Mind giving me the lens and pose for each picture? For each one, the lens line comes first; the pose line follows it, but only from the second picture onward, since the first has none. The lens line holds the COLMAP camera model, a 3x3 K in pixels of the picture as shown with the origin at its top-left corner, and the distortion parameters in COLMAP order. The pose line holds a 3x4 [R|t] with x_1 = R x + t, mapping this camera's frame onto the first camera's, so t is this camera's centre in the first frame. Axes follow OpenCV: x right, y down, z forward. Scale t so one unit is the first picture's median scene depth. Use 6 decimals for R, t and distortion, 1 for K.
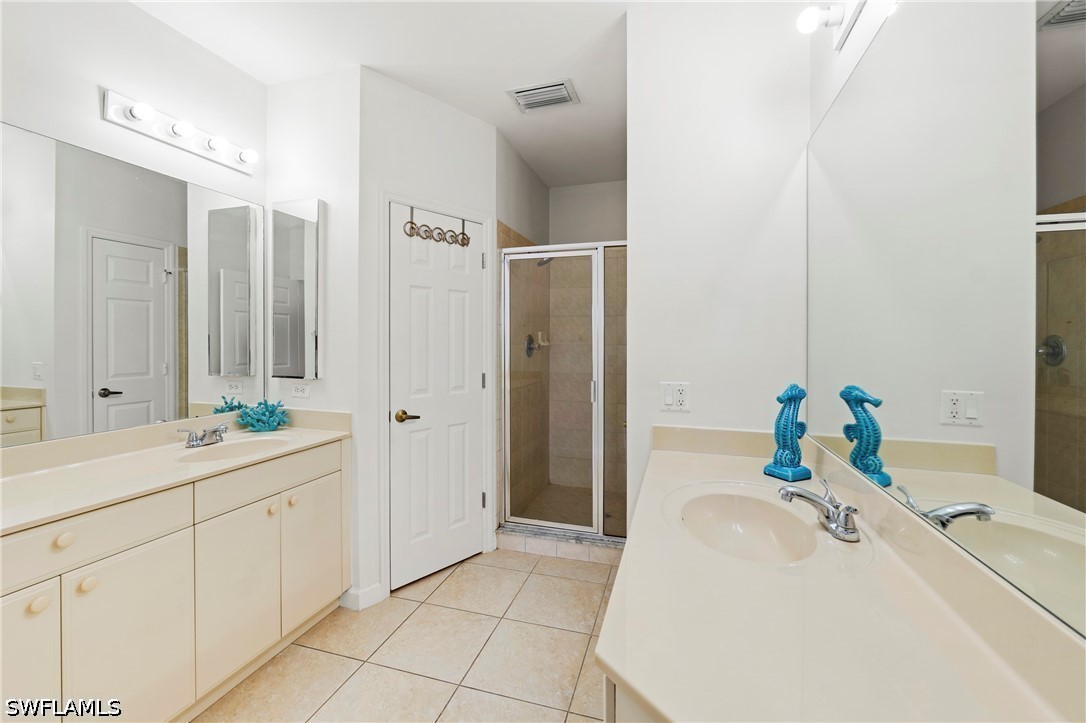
lens RADIAL K [[449.4, 0, 539.4], [0, 449.4, 340.9], [0, 0, 1]] dist [-0.008234, 0.000678]
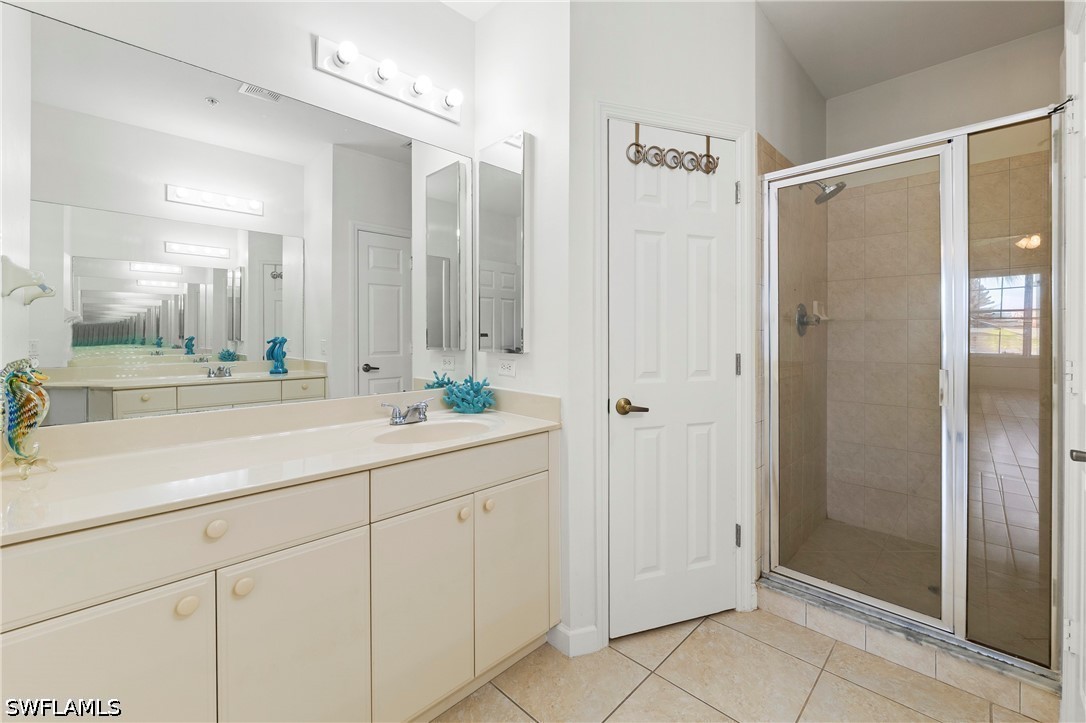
lens RADIAL K [[449.4, 0, 545.5], [0, 449.4, 335.0], [0, 0, 1]] dist [-0.008234, 0.000678]
pose [[0.891480, -0.001099, -0.453058, -0.082624], [0.000738, 0.999999, -0.000974, 0.047603], [0.453059, 0.000534, 0.891481, 0.267837]]
